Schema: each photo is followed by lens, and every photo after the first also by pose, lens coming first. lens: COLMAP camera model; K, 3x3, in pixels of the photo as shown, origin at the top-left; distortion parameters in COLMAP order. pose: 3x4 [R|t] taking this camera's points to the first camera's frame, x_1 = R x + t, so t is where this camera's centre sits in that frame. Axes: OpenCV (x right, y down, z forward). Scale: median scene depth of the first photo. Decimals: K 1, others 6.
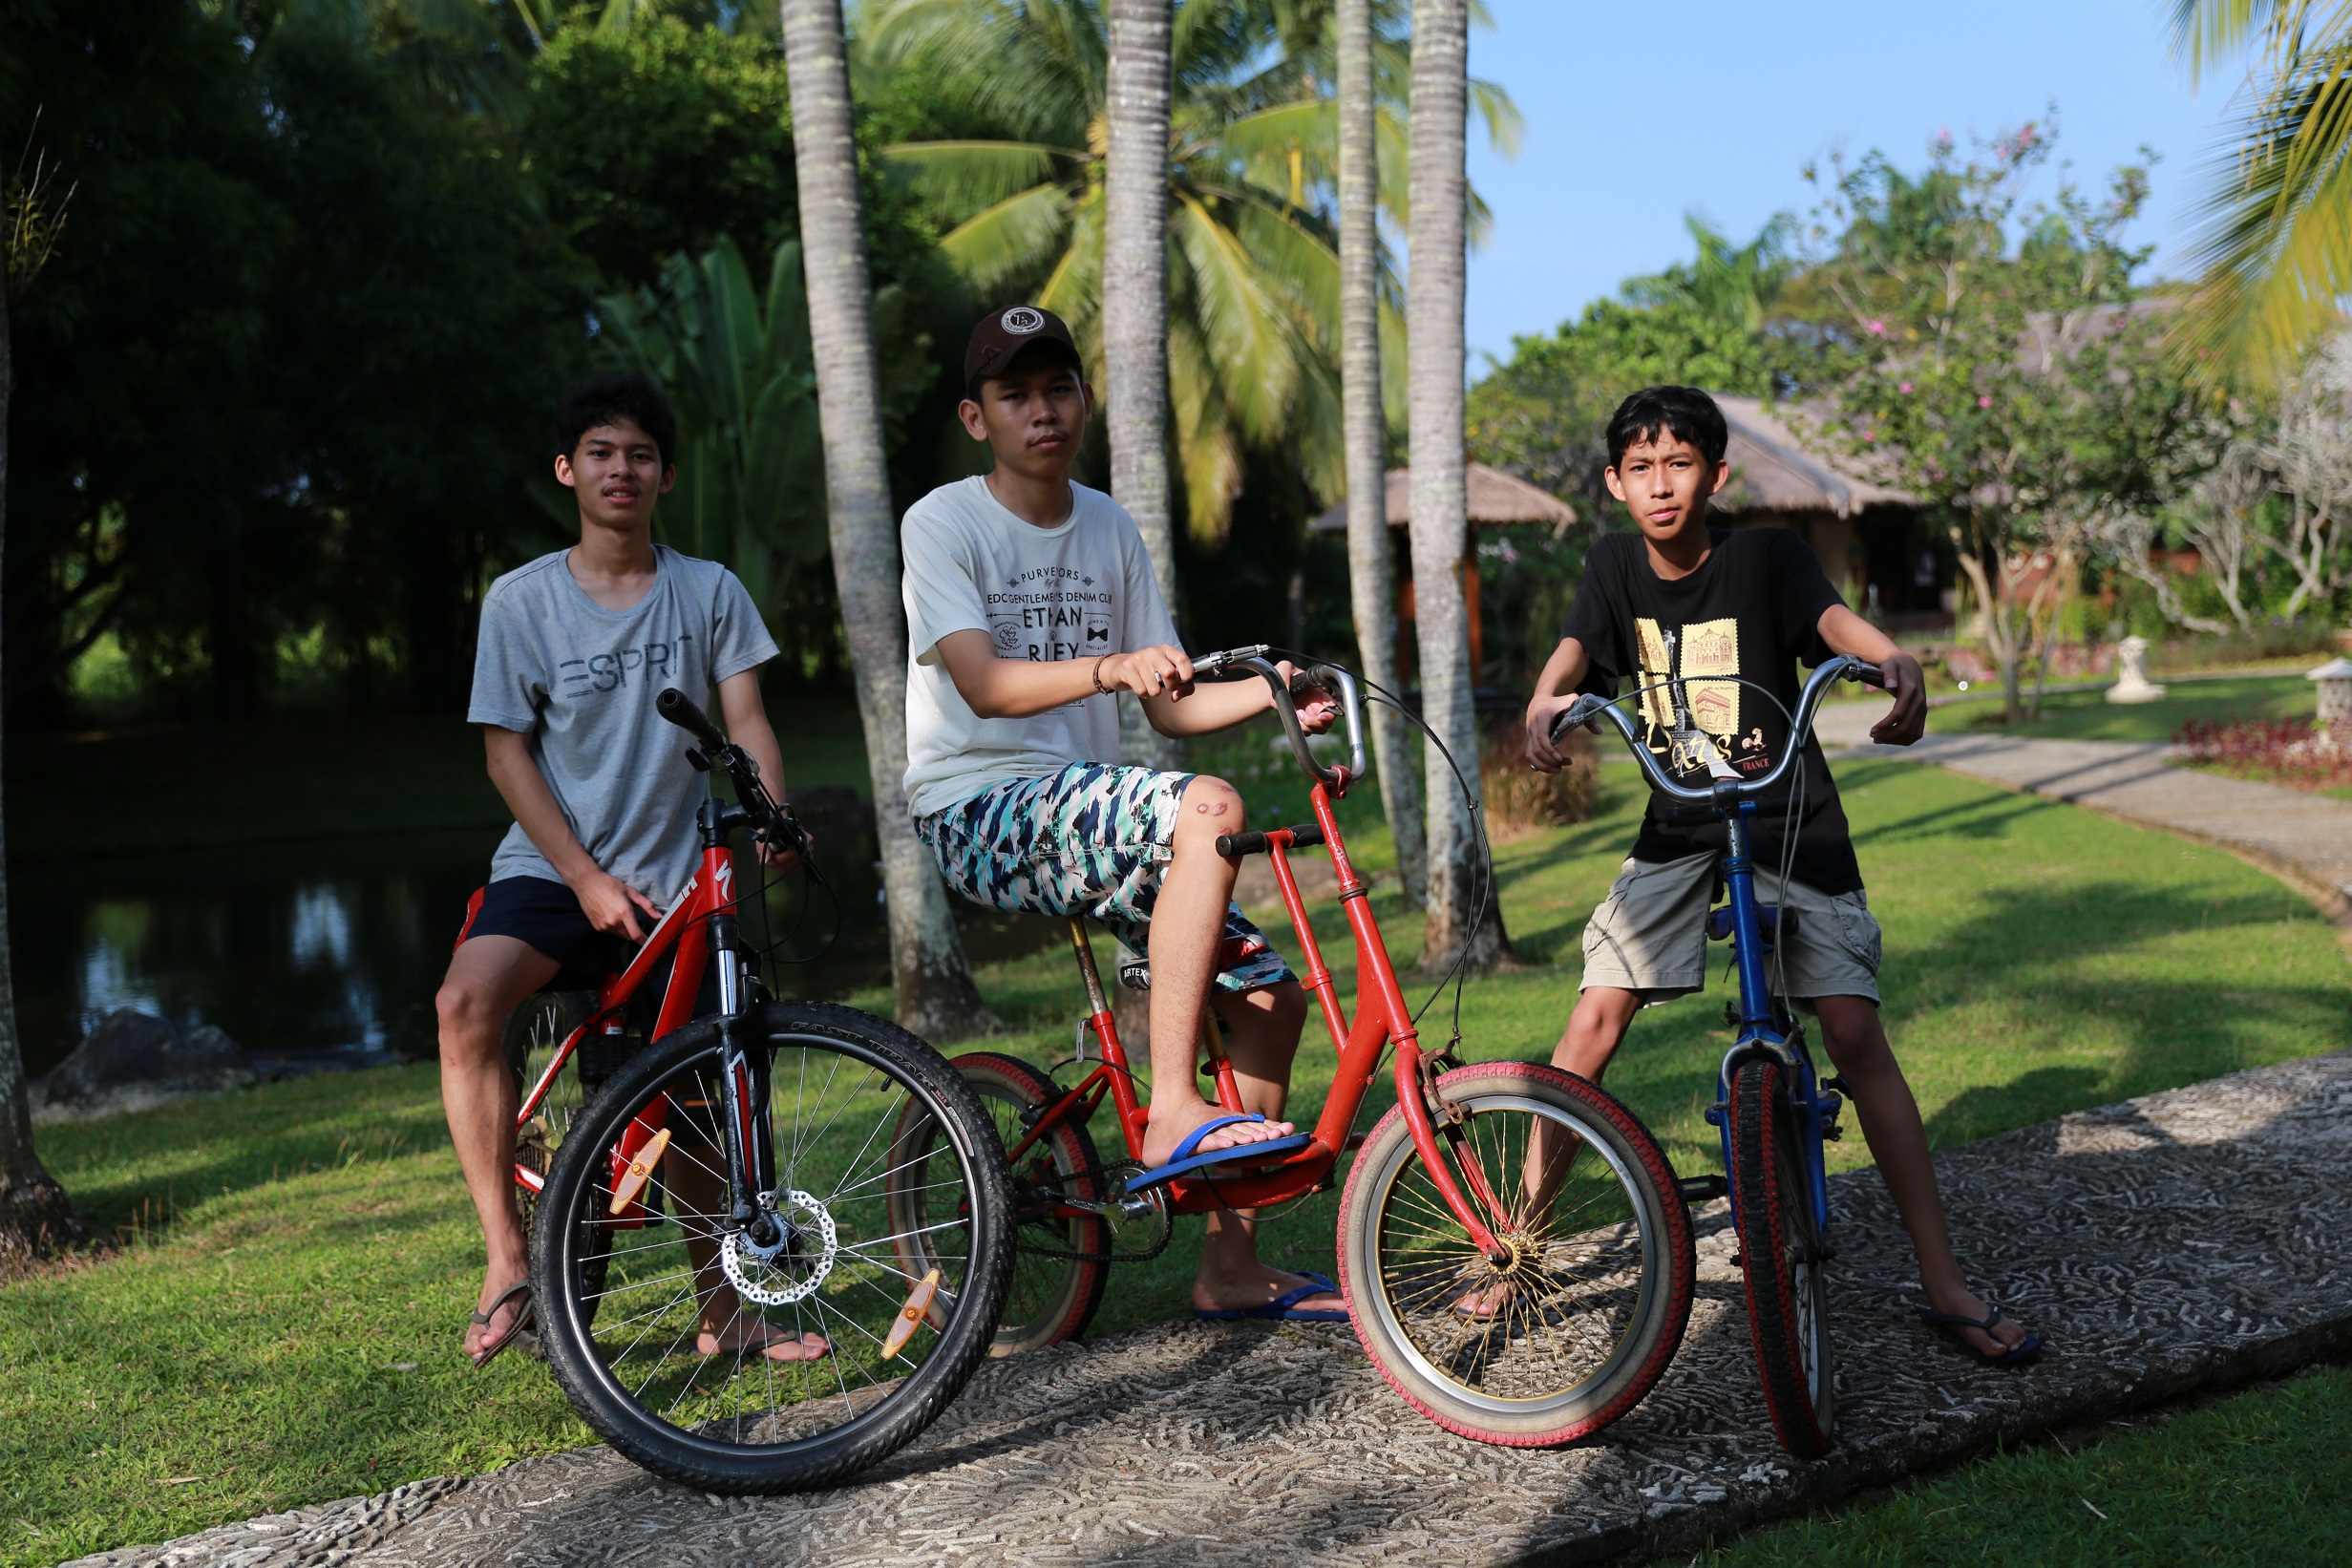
lens RADIAL K [[2691.9, 0, 1177.9], [0, 2691.9, 789.1], [0, 0, 1]] dist [0.005464, 0.000000]
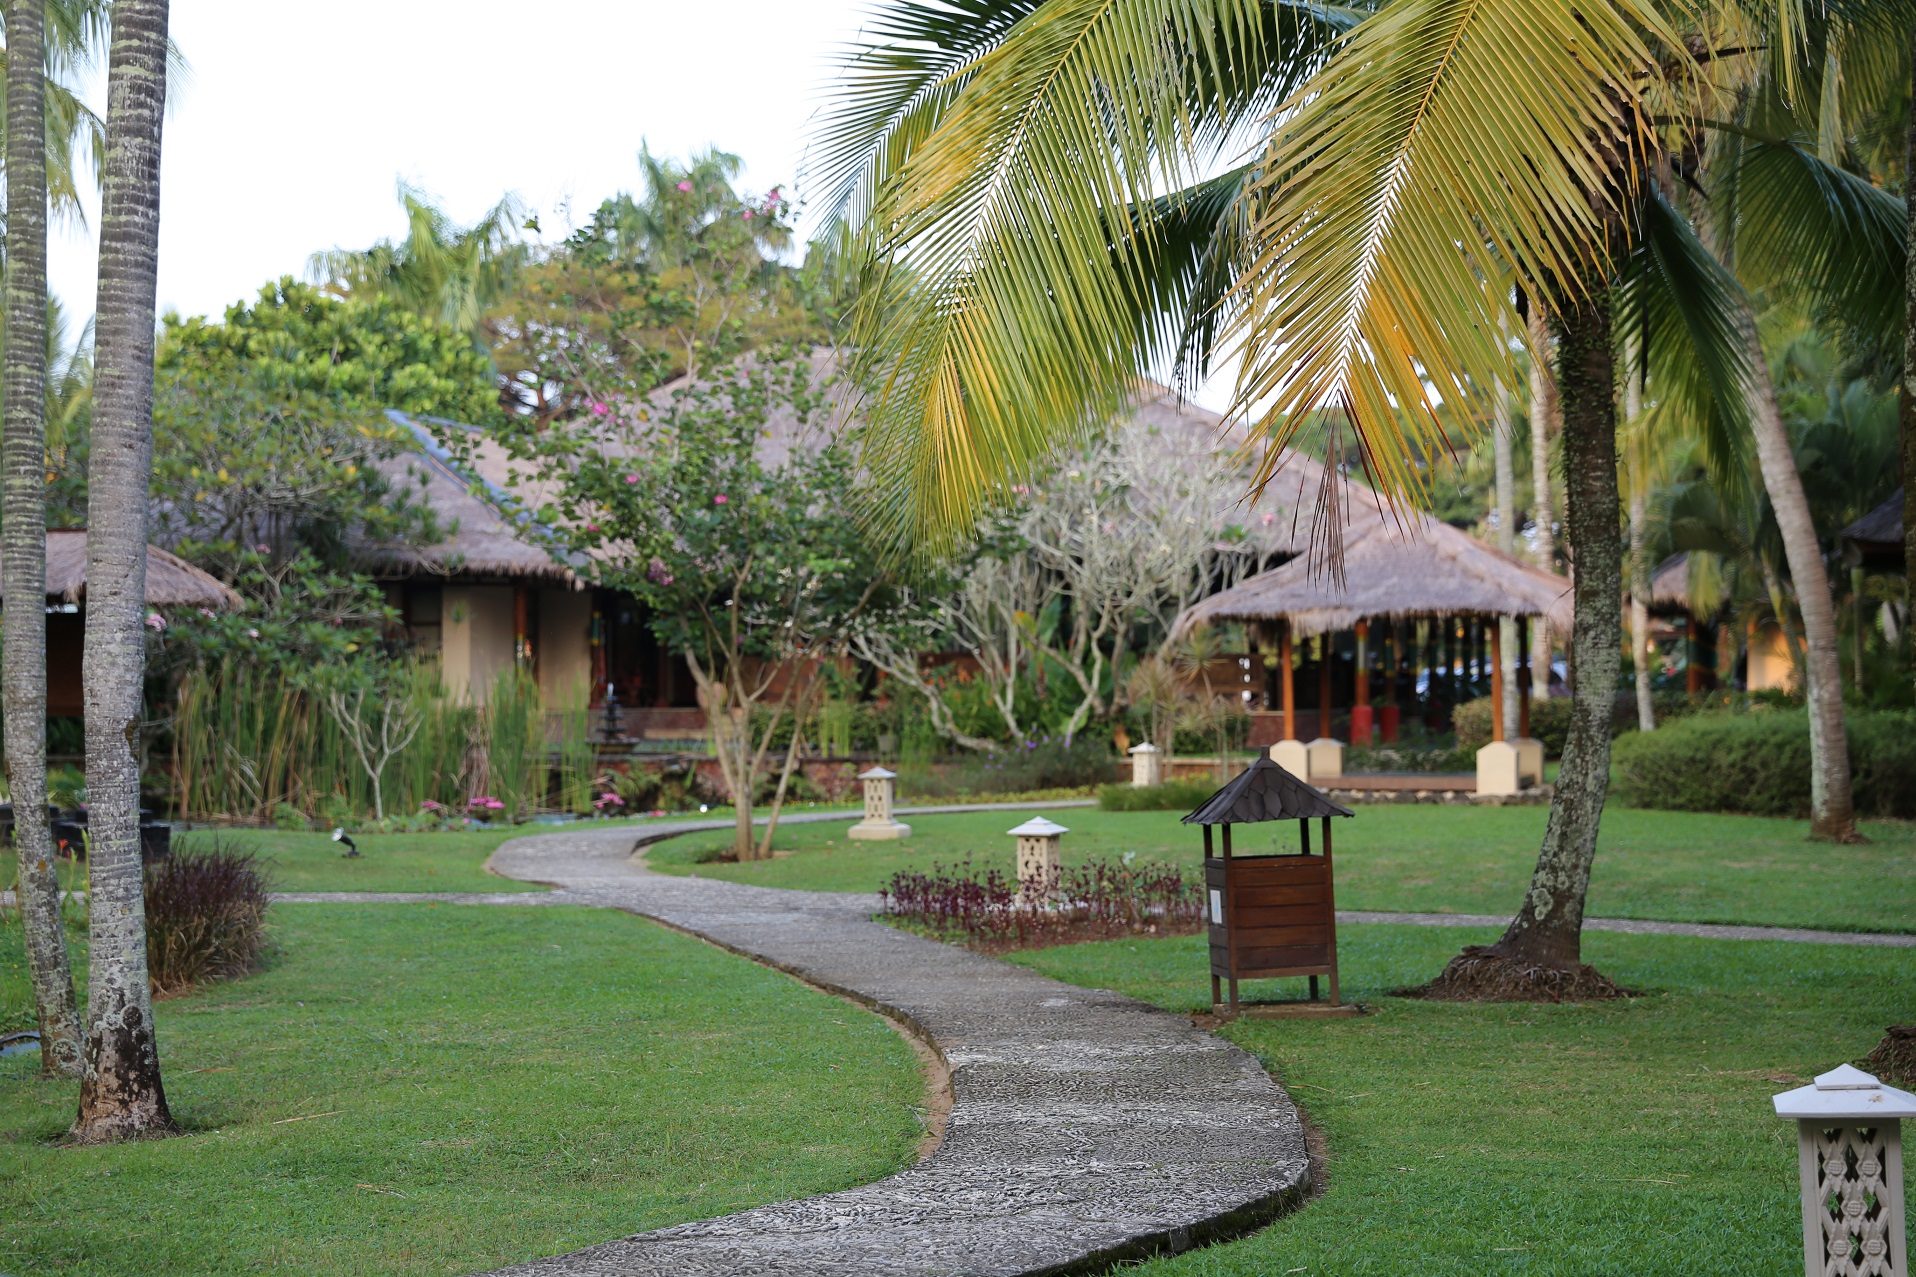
lens RADIAL K [[3890.9, 0, 958.4], [0, 3890.9, 641.9], [0, 0, 1]] dist [0.301031, 0.000000]
pose [[0.945597, 0.041103, 0.322734, -0.029957], [-0.019972, 0.997450, -0.068516, -0.007837], [-0.324727, 0.058343, 0.944007, -0.181538]]
